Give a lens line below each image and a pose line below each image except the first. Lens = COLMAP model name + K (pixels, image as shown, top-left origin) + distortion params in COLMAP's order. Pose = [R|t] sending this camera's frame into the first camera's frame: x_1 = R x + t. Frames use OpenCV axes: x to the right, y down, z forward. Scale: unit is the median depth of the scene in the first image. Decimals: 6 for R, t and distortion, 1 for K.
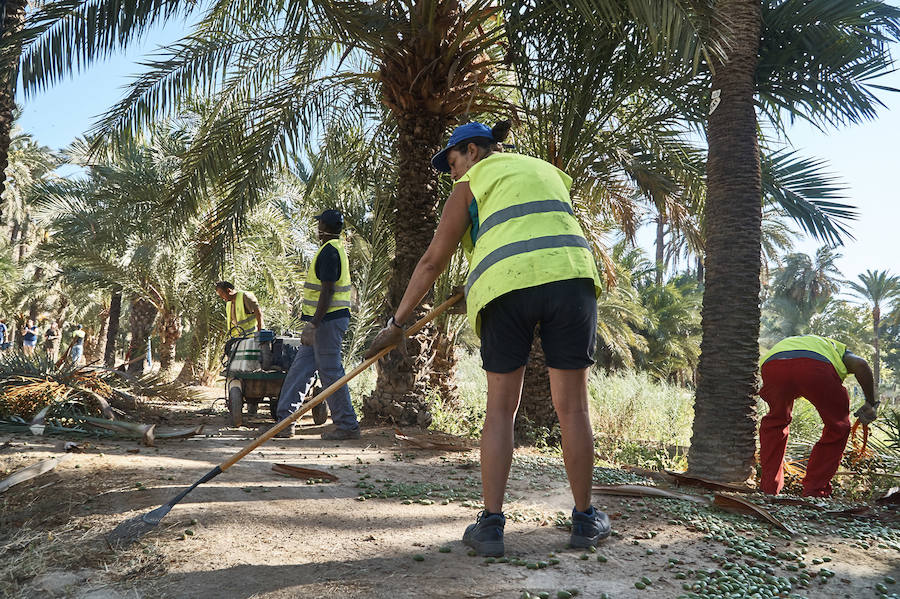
lens RADIAL K [[700.8, 0, 450.0], [0, 700.8, 299.5], [0, 0, 1]] dist [-0.002926, 0.000903]
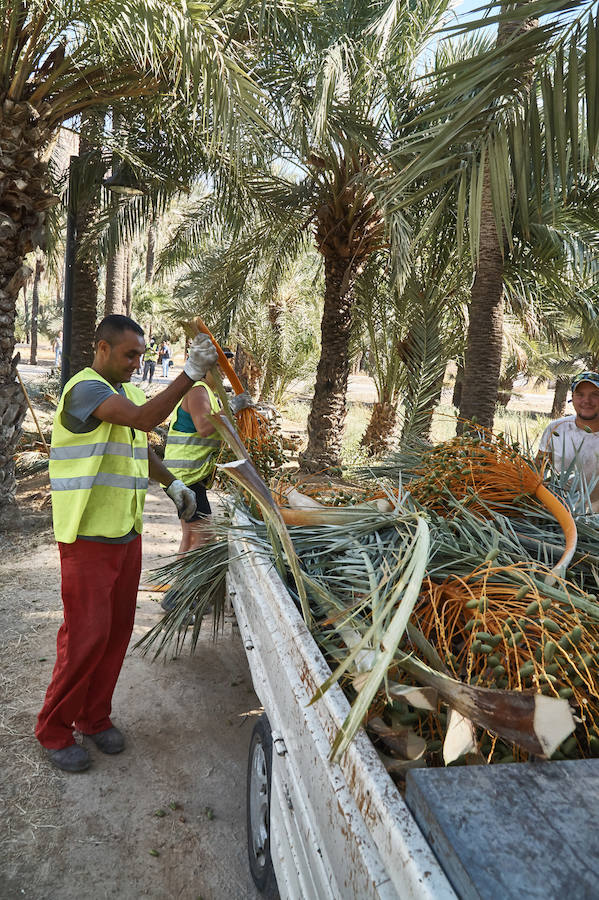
lens RADIAL K [[701.7, 0, 299.5], [0, 701.7, 450.0], [0, 0, 1]] dist [0.002112, -0.000848]
pose [[0.915305, 0.067297, -0.397100, 0.480284], [0.018101, 0.978072, 0.207477, -0.183237], [0.402355, -0.197093, 0.894016, -0.369140]]
